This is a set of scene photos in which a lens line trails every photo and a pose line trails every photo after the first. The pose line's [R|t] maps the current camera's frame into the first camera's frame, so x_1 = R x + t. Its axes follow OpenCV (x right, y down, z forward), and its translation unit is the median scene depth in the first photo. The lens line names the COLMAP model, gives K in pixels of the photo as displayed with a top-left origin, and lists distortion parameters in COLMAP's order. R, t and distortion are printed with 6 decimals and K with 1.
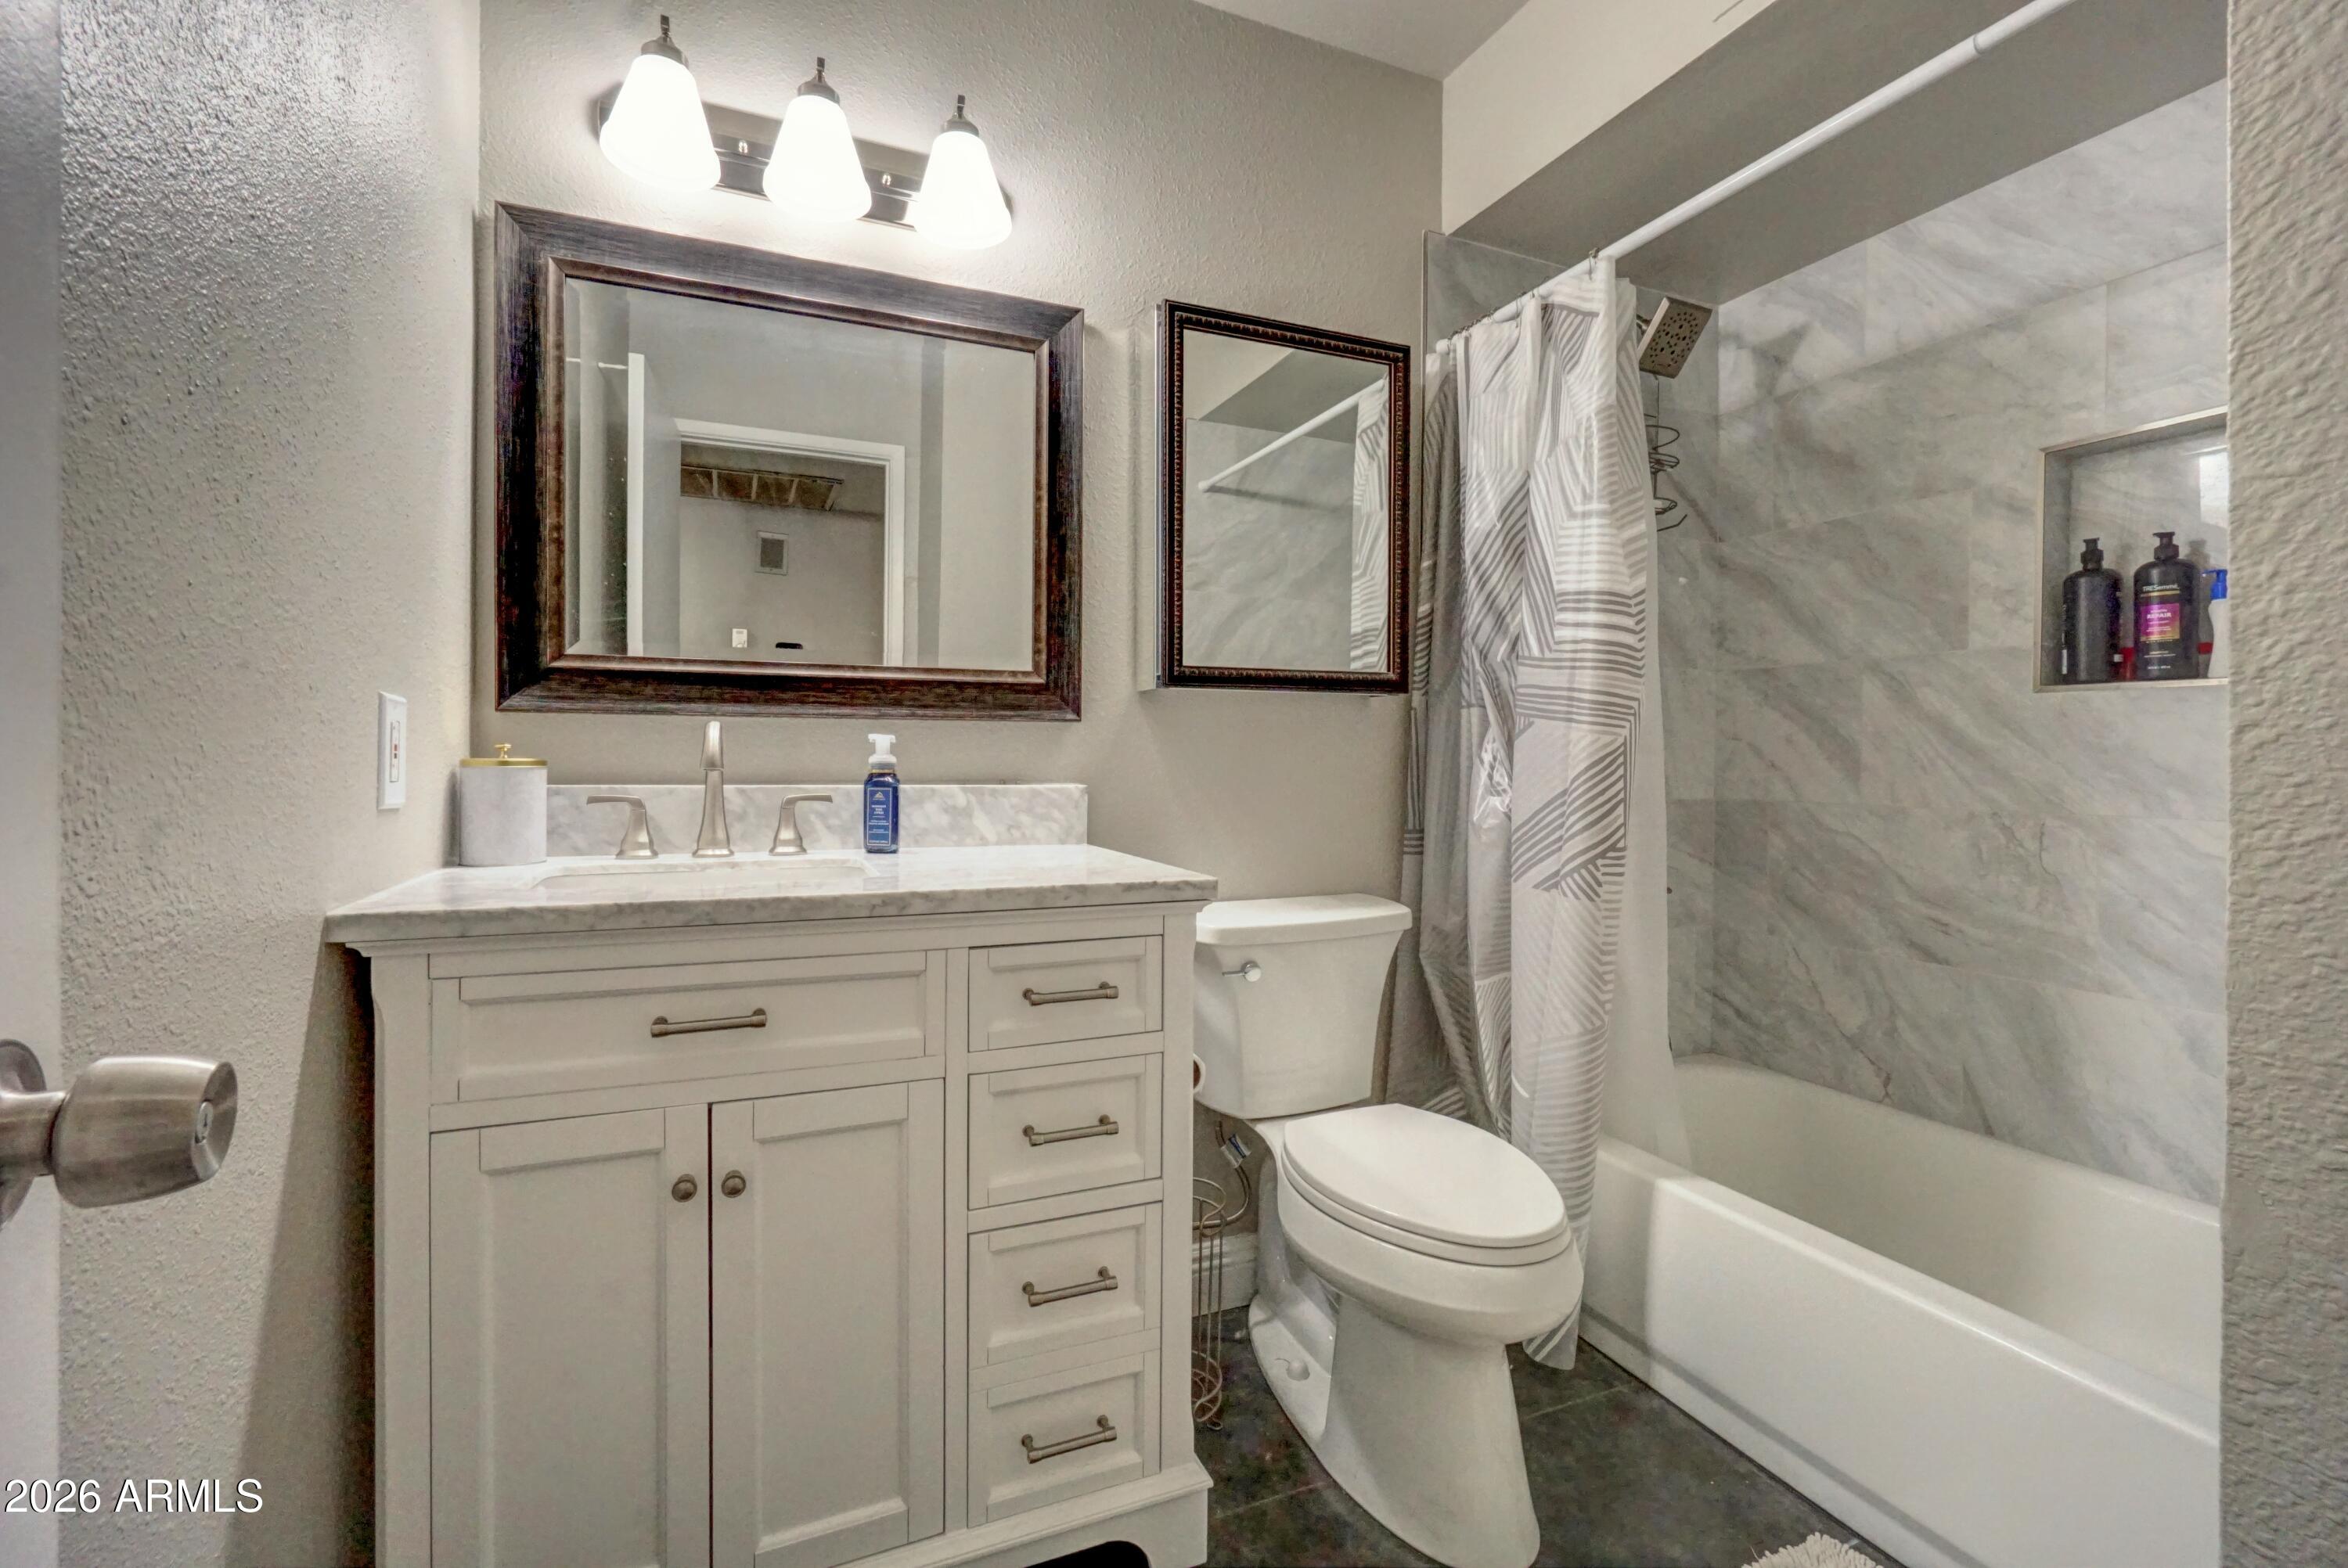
lens RADIAL K [[1016.8, 0, 1157.9], [0, 1016.8, 771.7], [0, 0, 1]] dist [-0.010184, 0.004305]
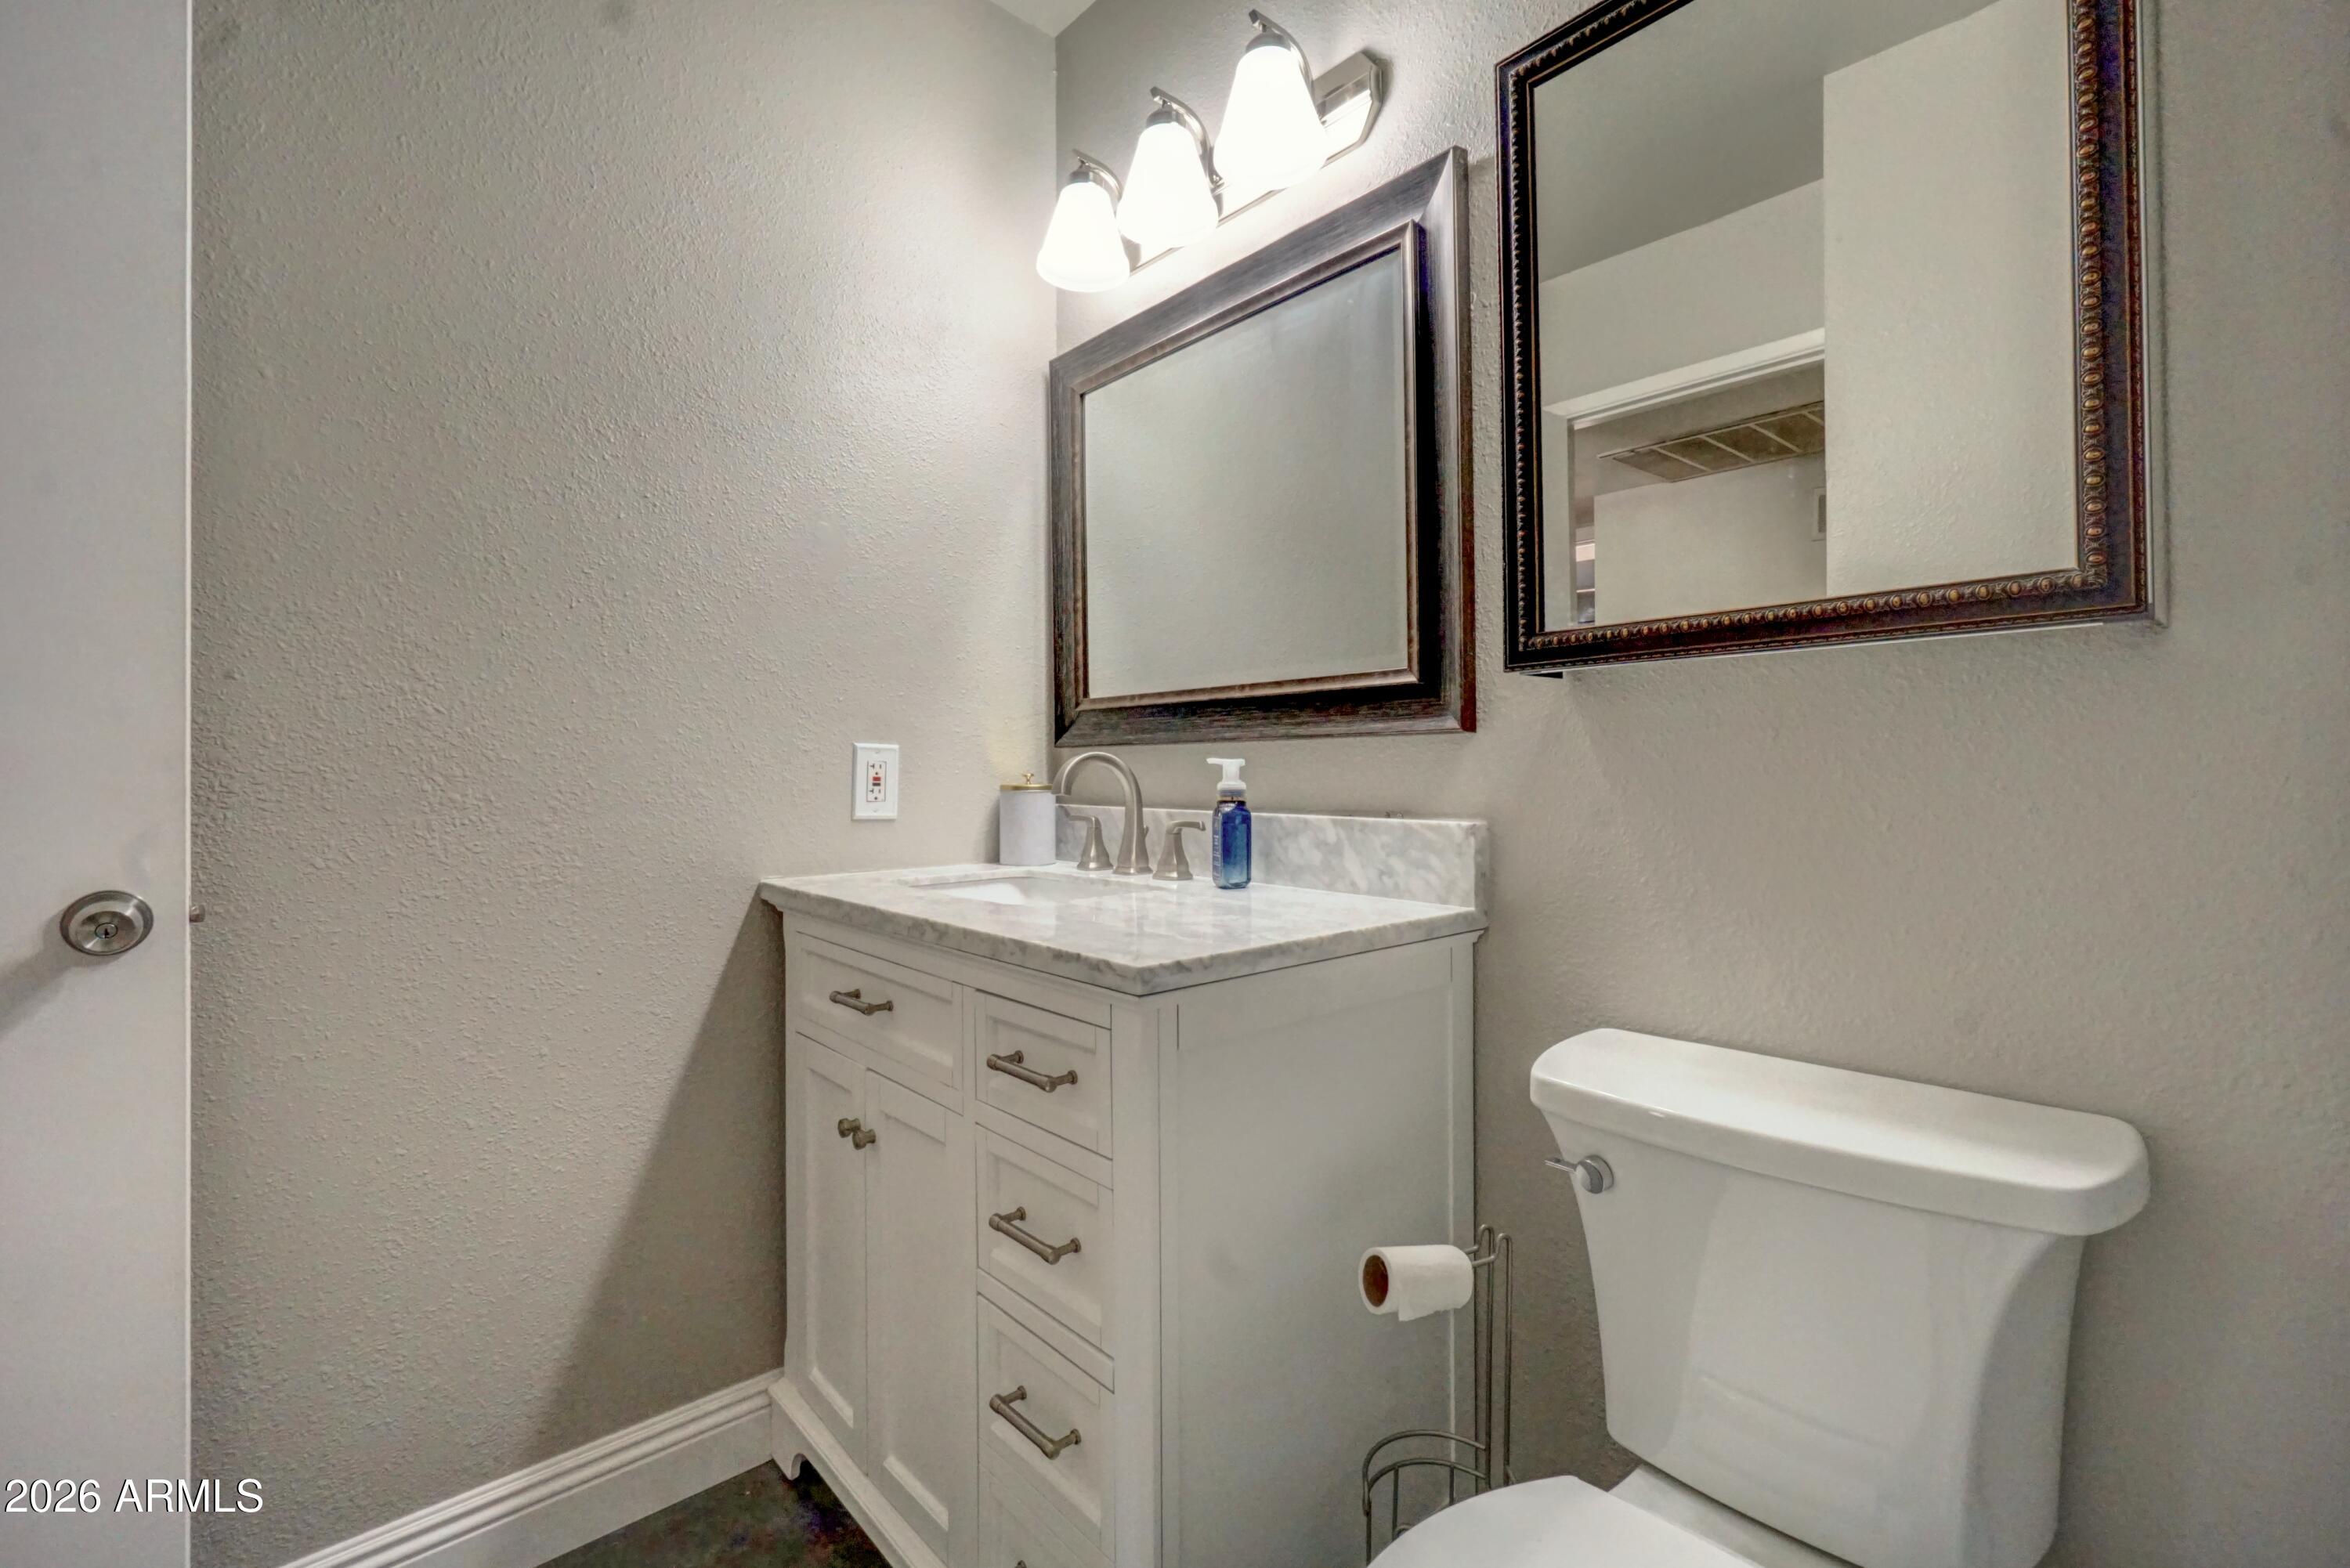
lens RADIAL K [[1008.6, 0, 1164.7], [0, 1008.6, 772.3], [0, 0, 1]] dist [-0.008493, 0.004104]
pose [[0.332776, -0.007718, -0.942974, 0.531658], [-0.006771, 0.999921, -0.010574, -0.012949], [0.942982, 0.009904, 0.332697, 0.599937]]
